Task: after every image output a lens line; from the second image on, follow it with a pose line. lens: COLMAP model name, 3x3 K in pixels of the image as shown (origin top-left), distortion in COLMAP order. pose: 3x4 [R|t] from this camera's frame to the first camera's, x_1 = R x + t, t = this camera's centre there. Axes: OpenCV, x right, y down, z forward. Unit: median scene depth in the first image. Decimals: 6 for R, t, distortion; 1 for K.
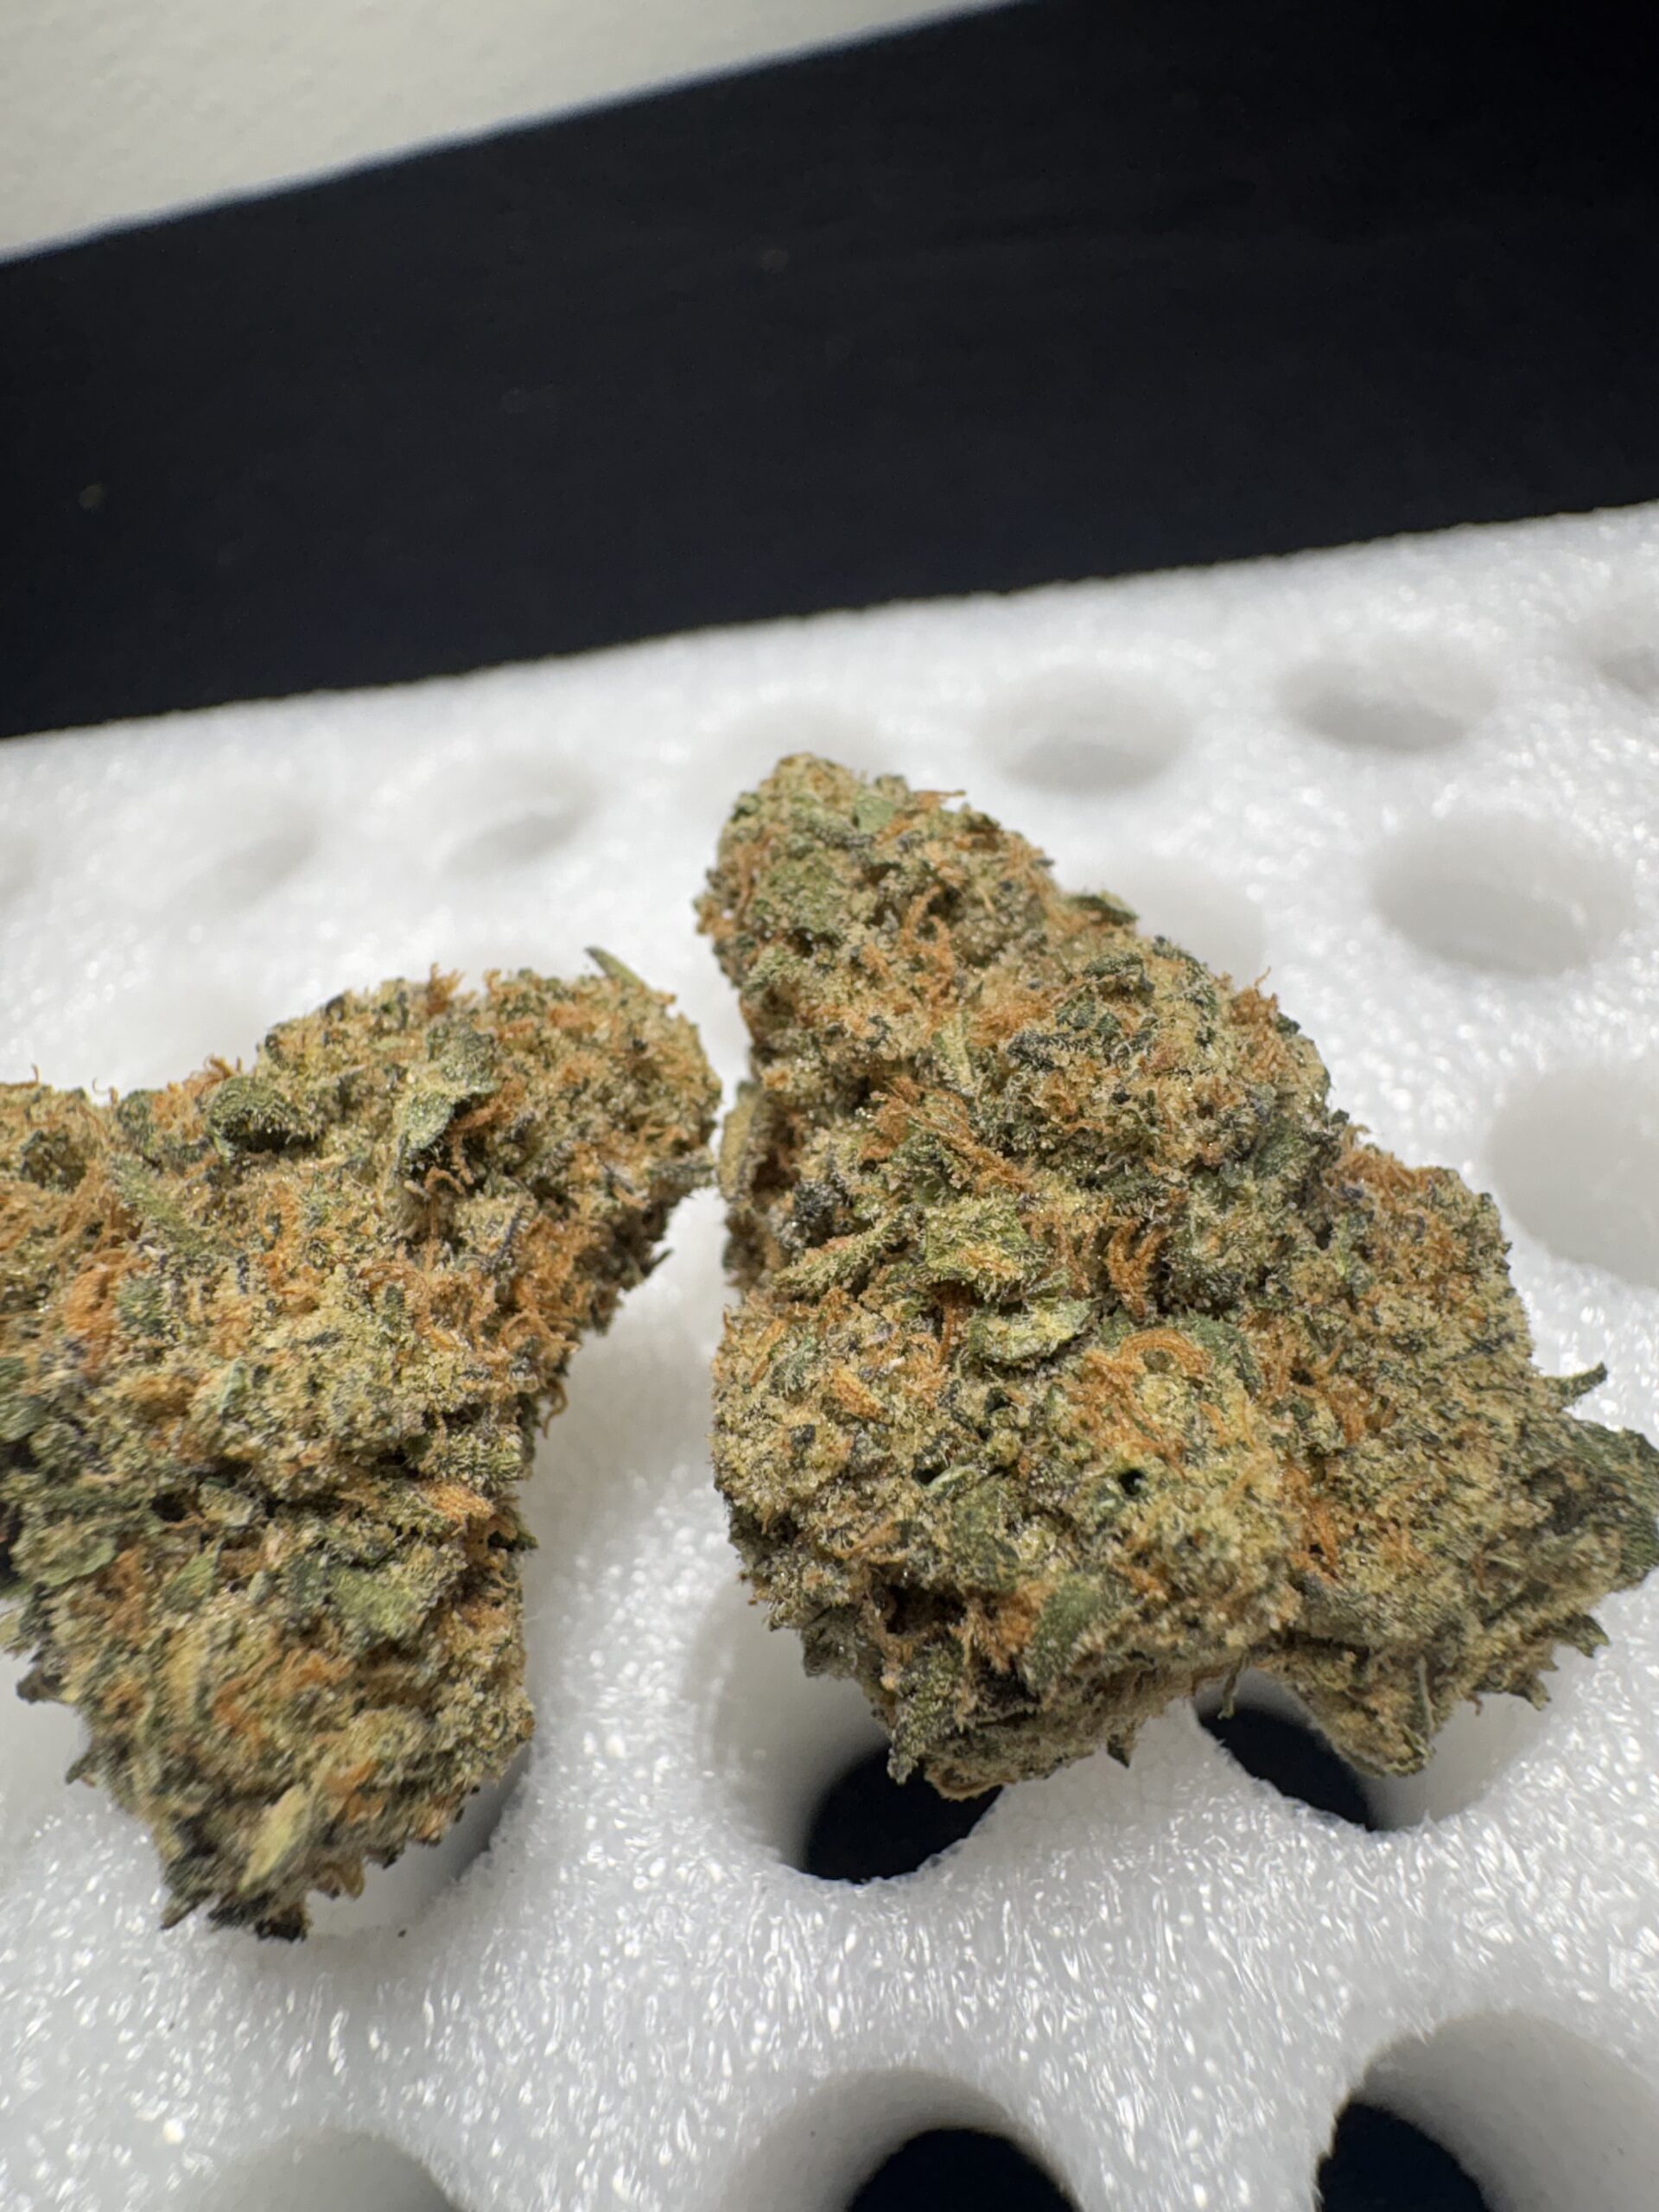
lens RADIAL K [[1427.7, 0, 832.6], [0, 1427.7, 1095.3], [0, 0, 1]] dist [0.005582, -0.000386]
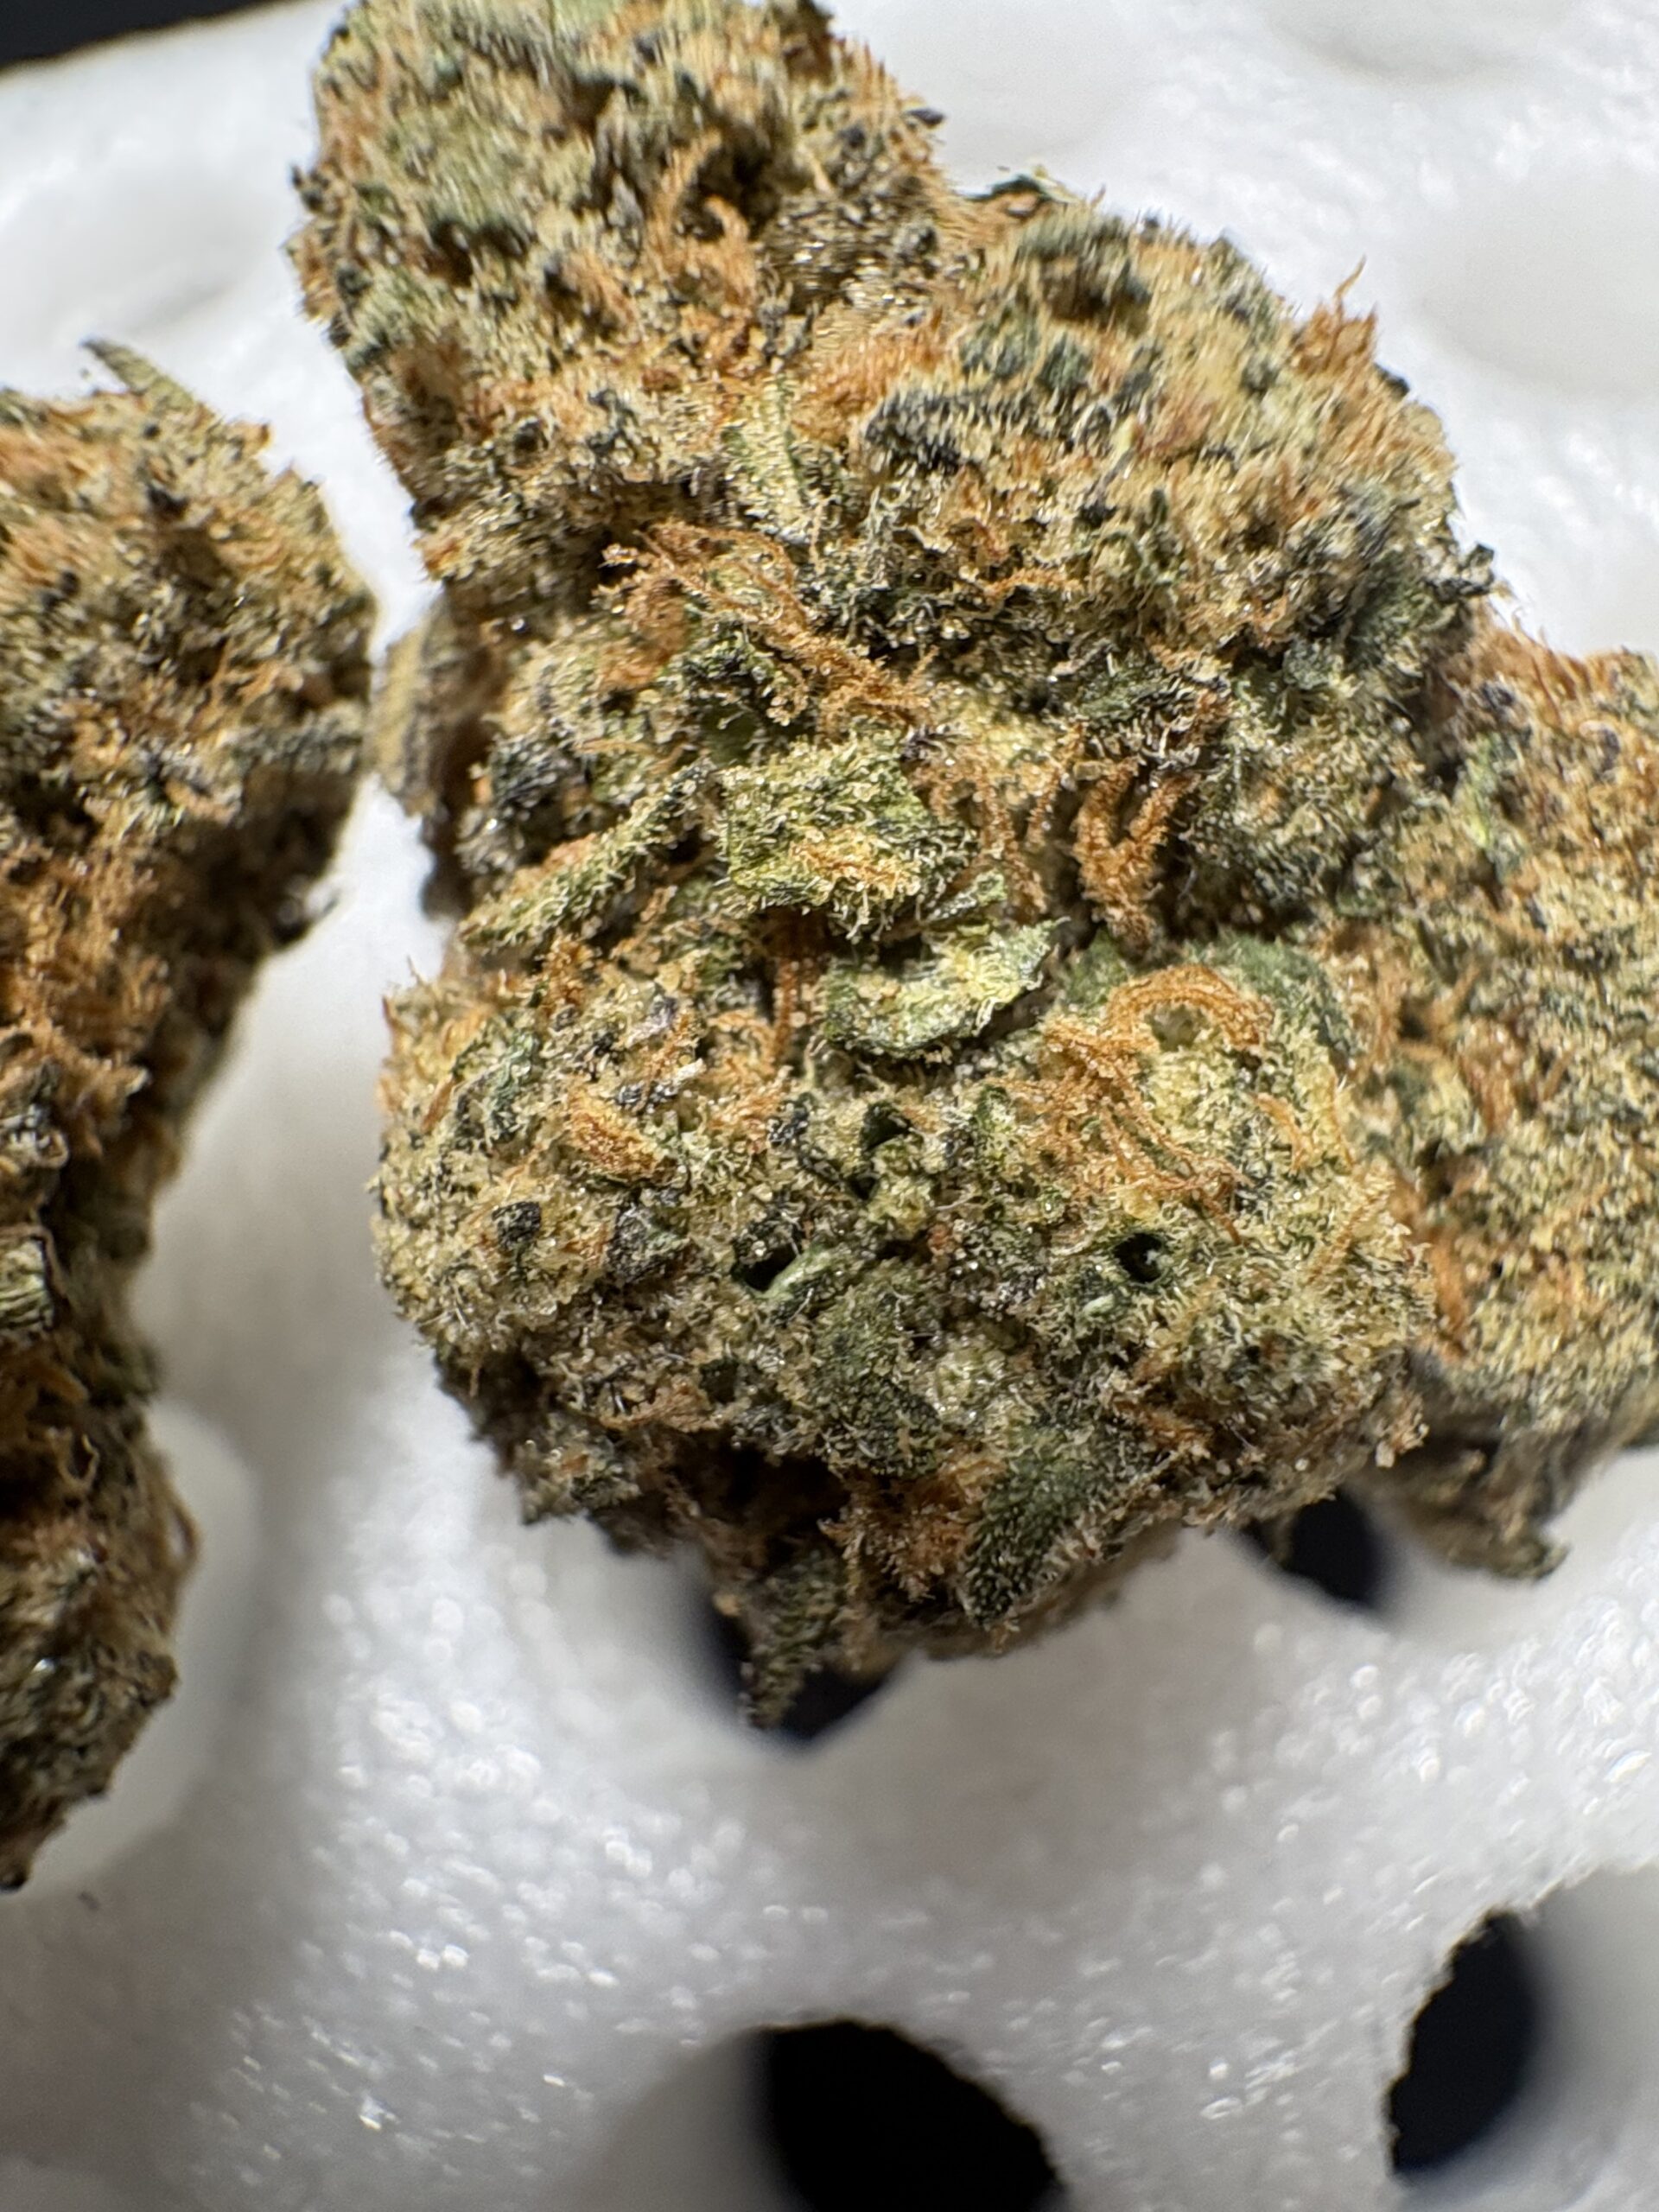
lens RADIAL K [[1427.7, 0, 832.6], [0, 1427.7, 1095.3], [0, 0, 1]] dist [0.005582, -0.000386]
pose [[0.995293, -0.083035, 0.049967, 0.067193], [0.068134, 0.966227, 0.248523, 0.066037], [-0.068916, -0.243948, 0.967336, 0.466315]]
